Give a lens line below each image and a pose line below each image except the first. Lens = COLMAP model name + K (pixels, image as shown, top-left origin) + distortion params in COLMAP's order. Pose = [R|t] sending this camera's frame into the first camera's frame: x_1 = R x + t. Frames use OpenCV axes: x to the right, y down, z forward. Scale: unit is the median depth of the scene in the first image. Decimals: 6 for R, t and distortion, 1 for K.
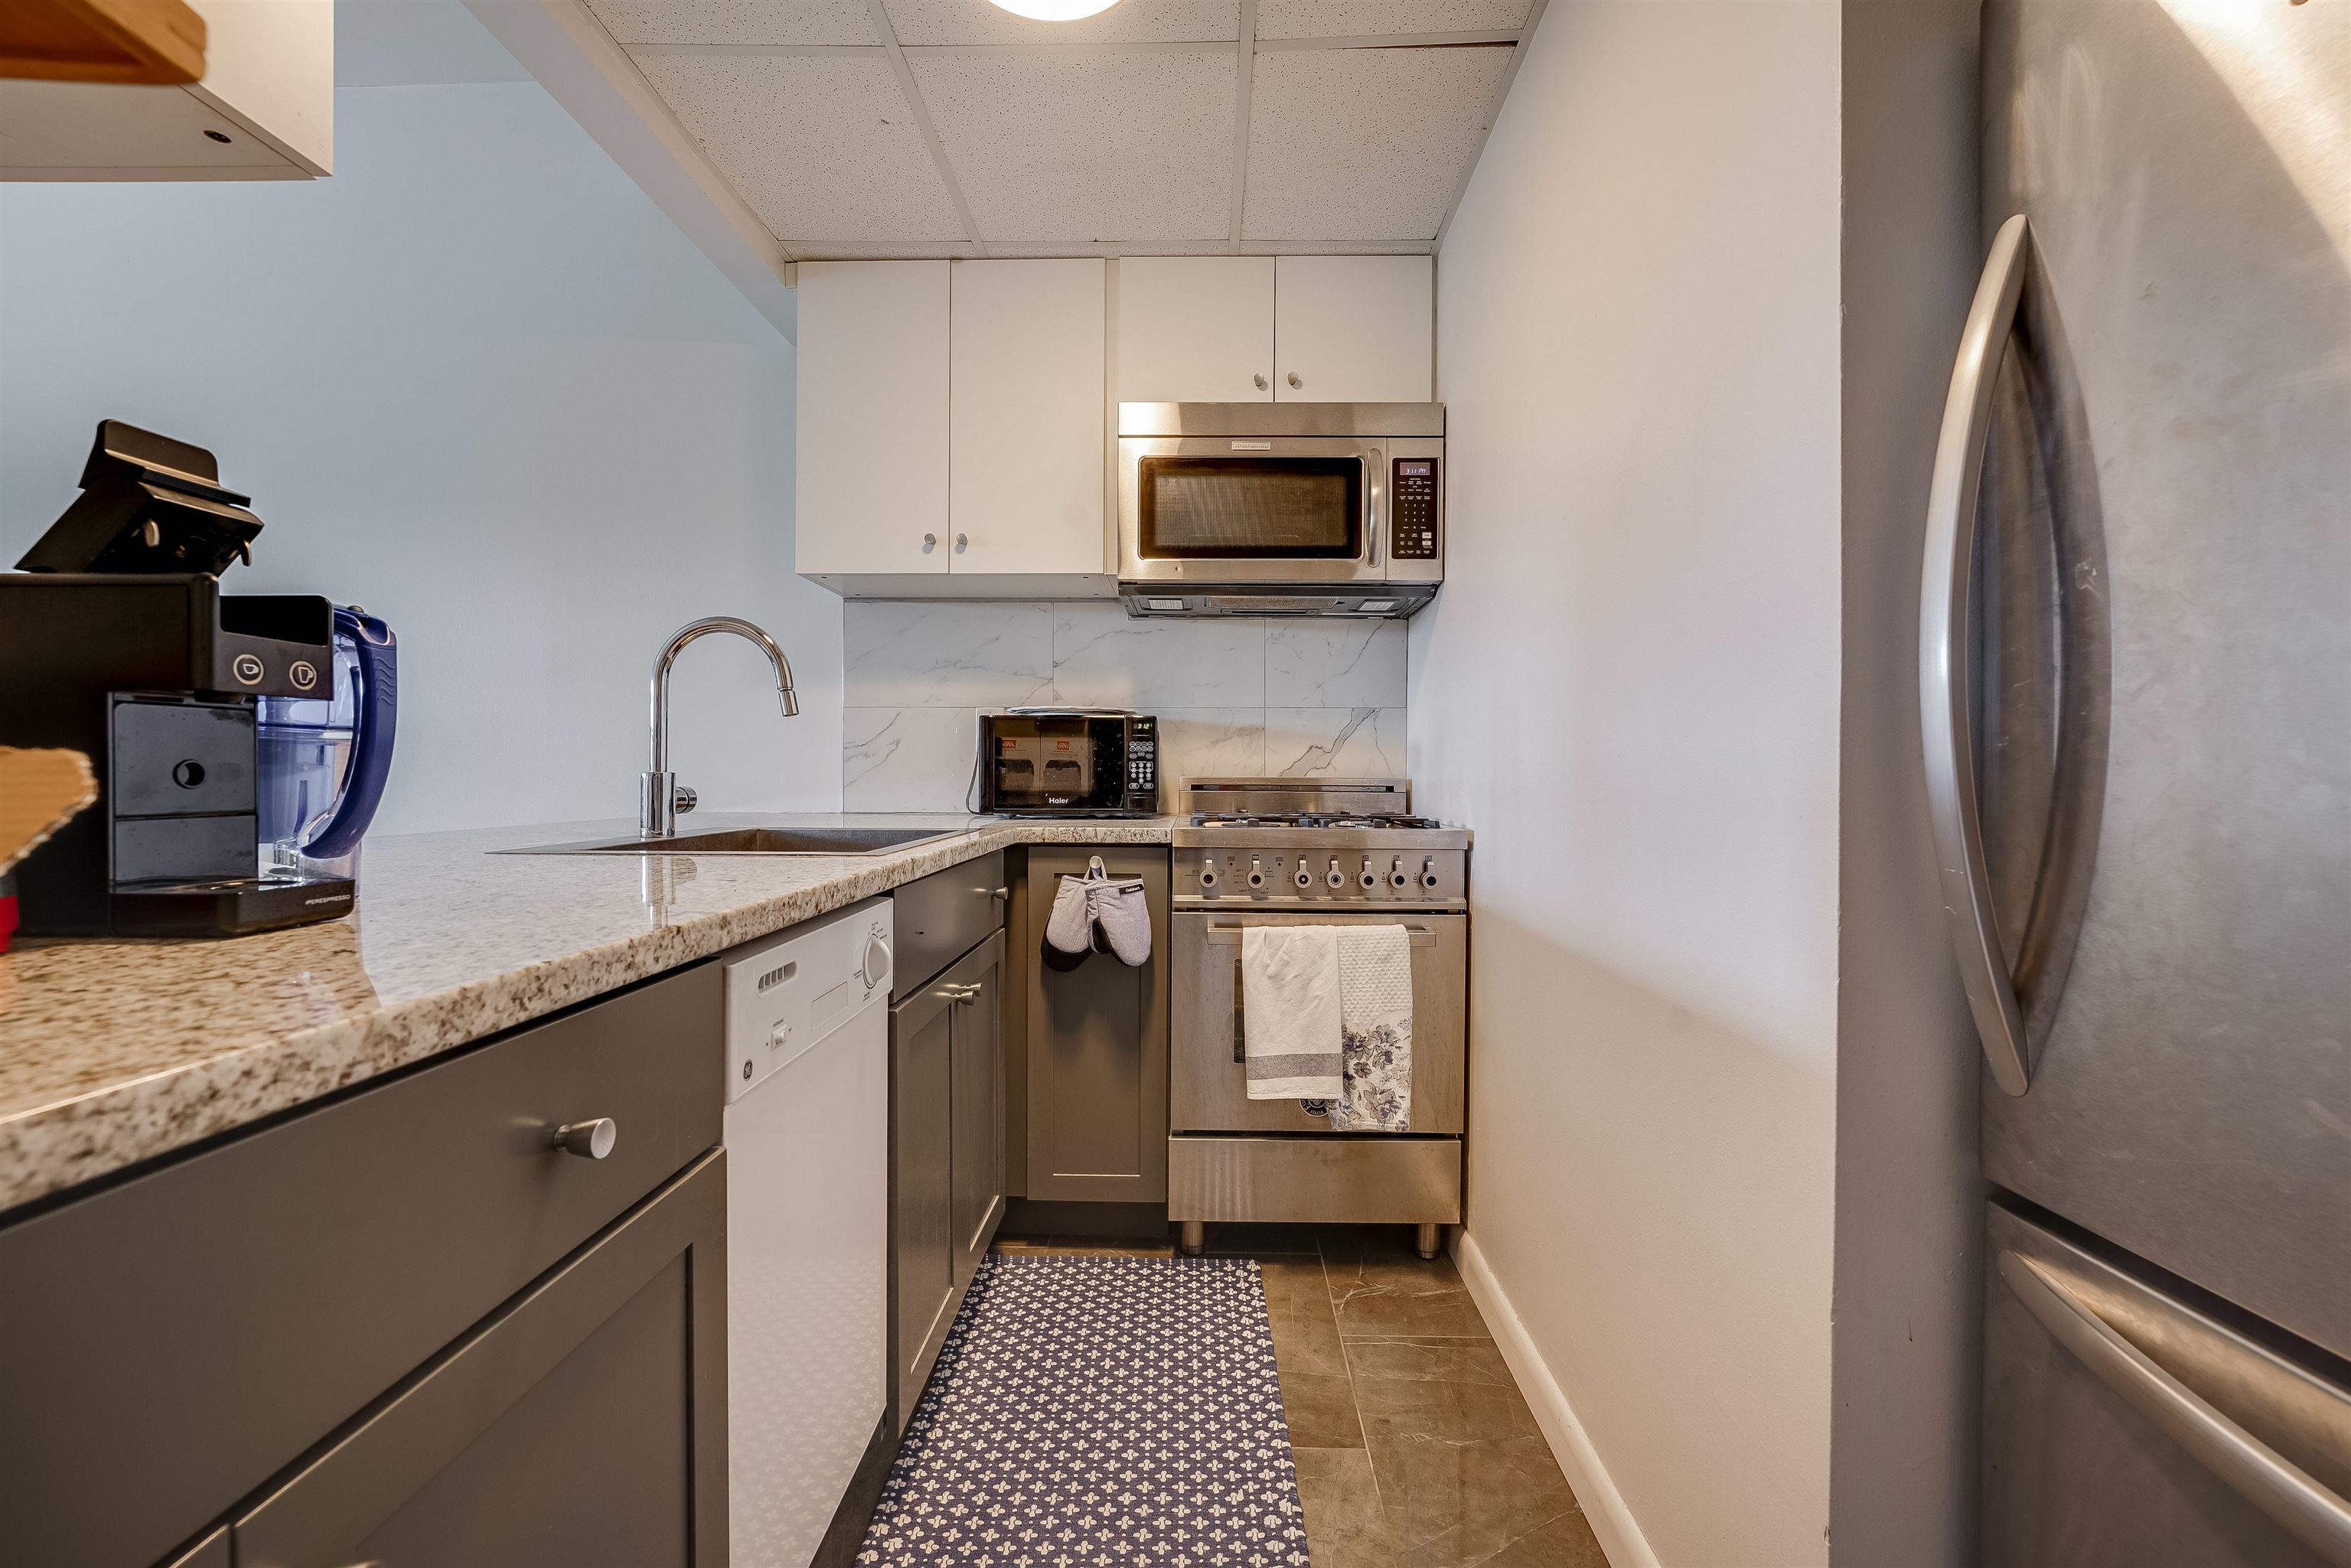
lens RADIAL K [[943.8, 0, 1180.5], [0, 943.8, 774.1], [0, 0, 1]] dist [-0.012200, 0.000169]
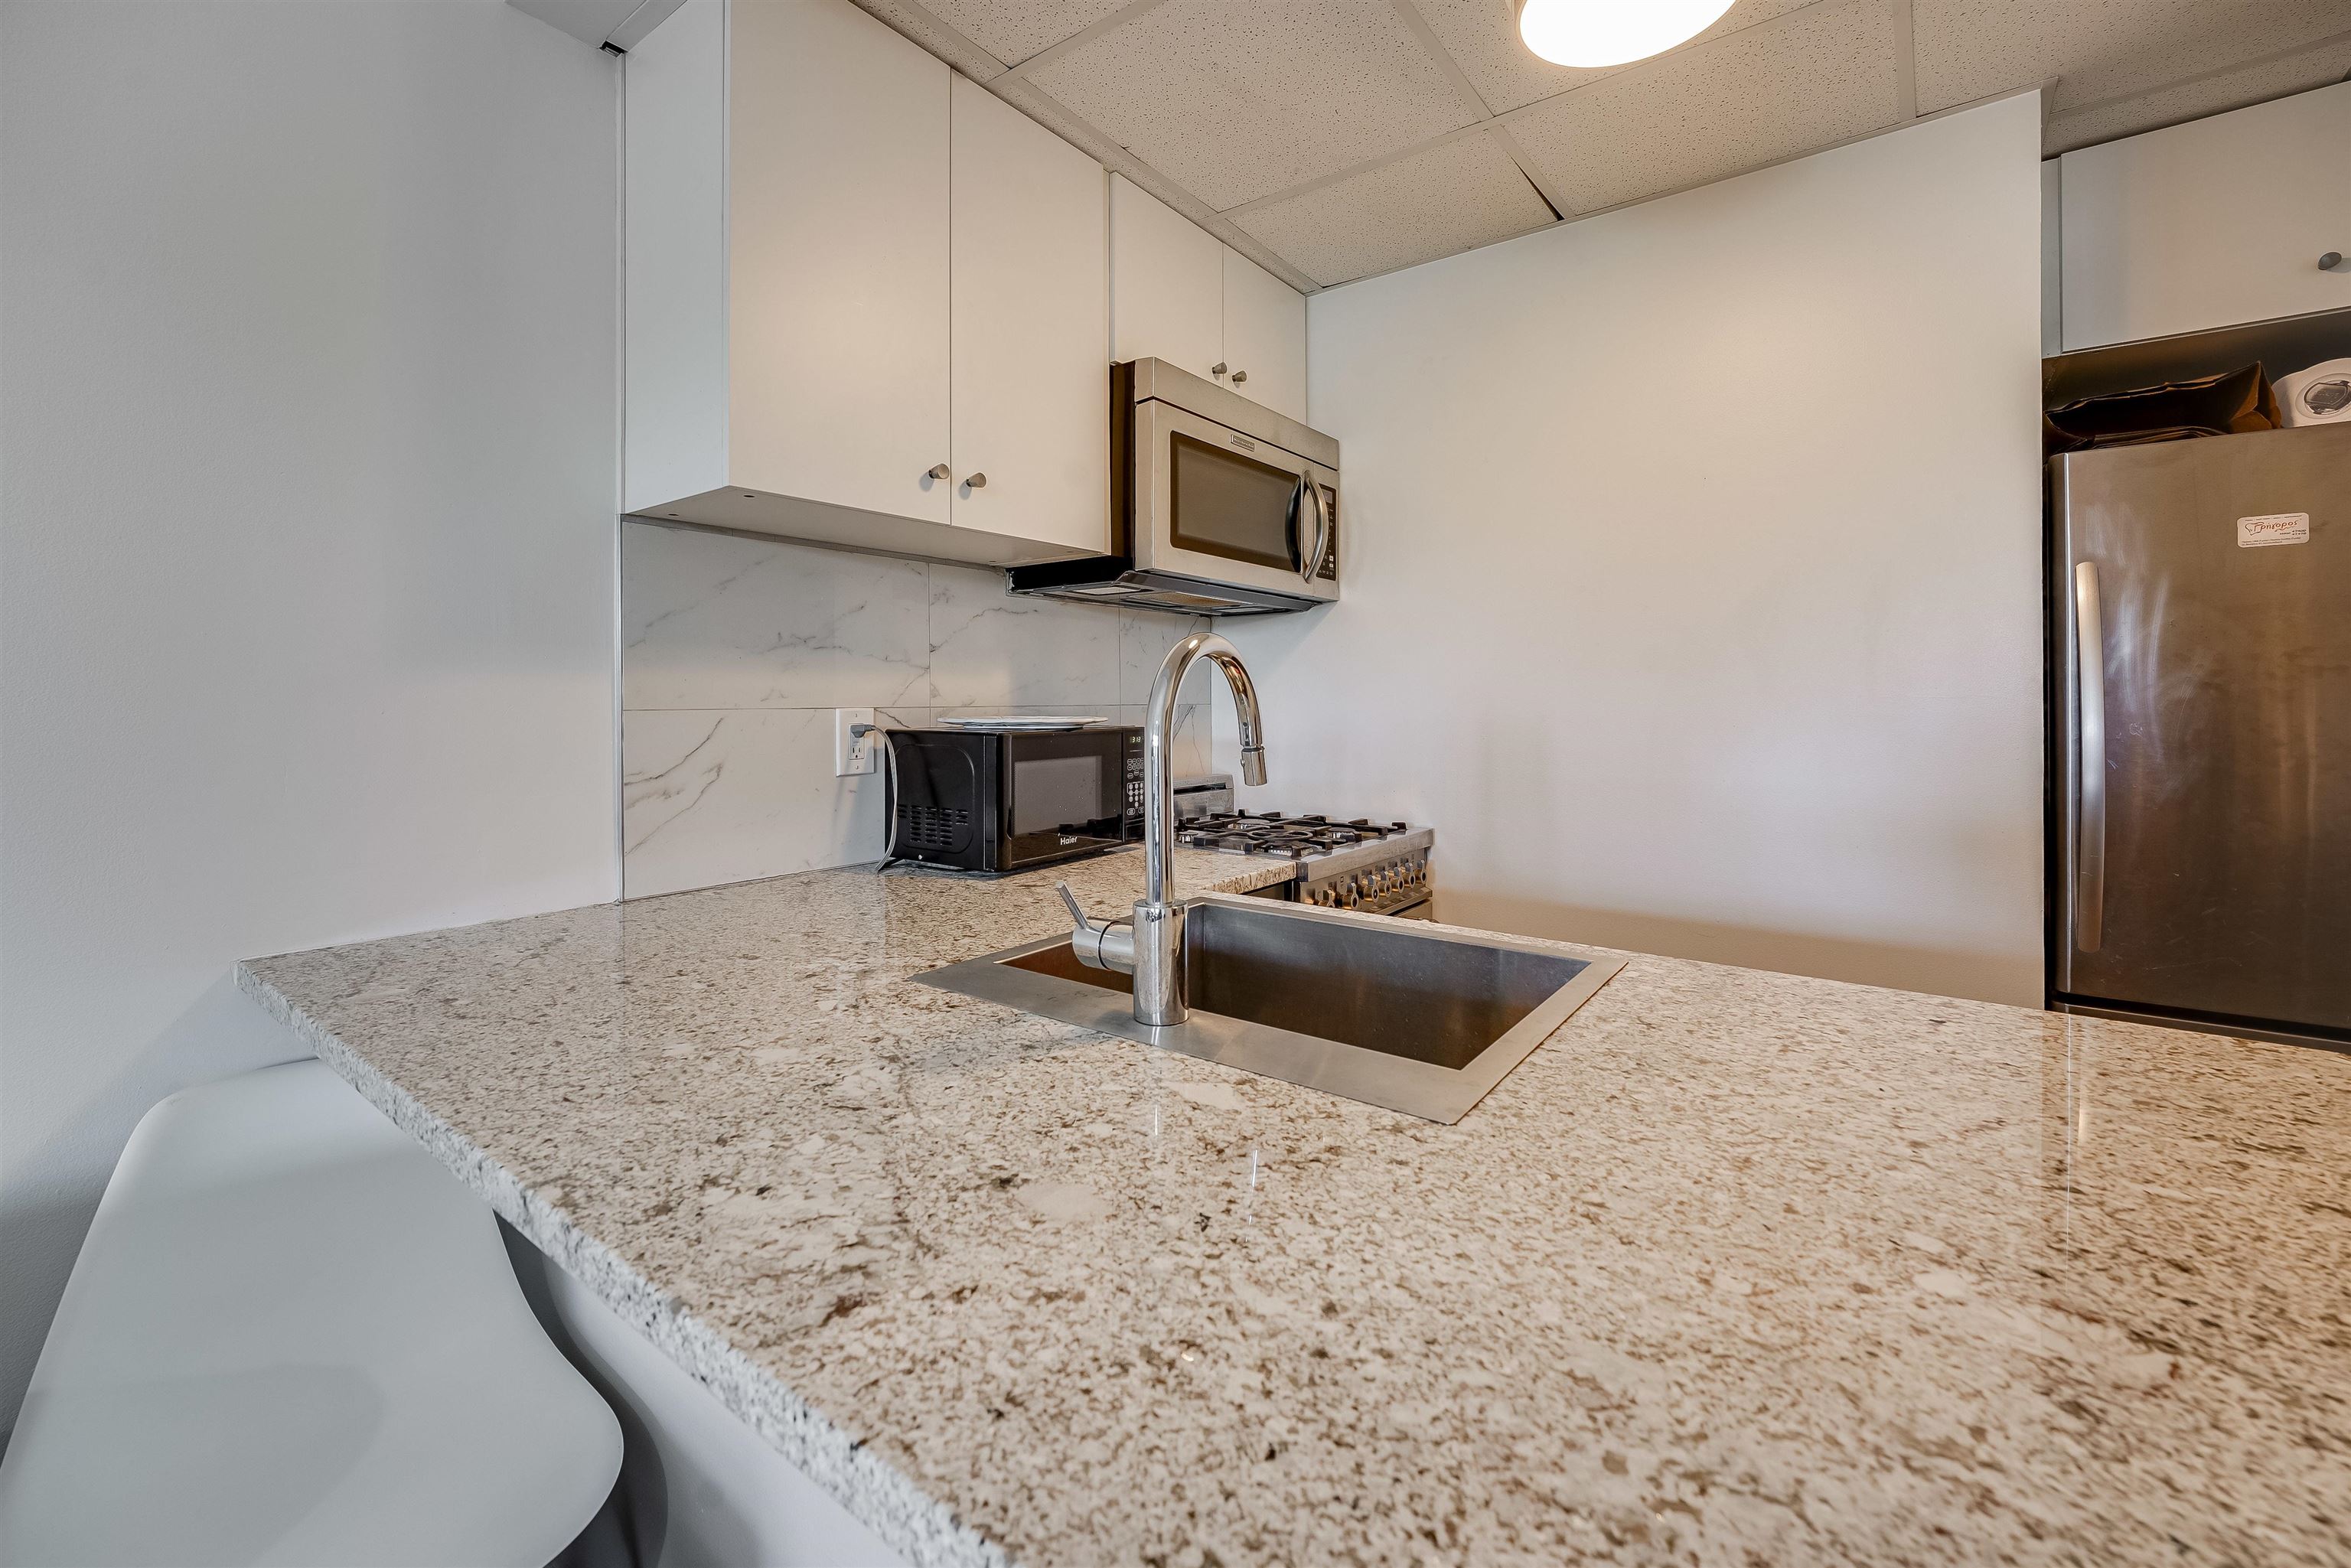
lens RADIAL K [[978.6, 0, 1191.2], [0, 978.6, 694.5], [0, 0, 1]] dist [-0.014329, 0.000530]
pose [[0.576699, -0.001011, 0.816956, -0.849515], [0.004111, 0.999990, -0.001665, -0.104513], [-0.816947, 0.004318, 0.576697, 0.532180]]
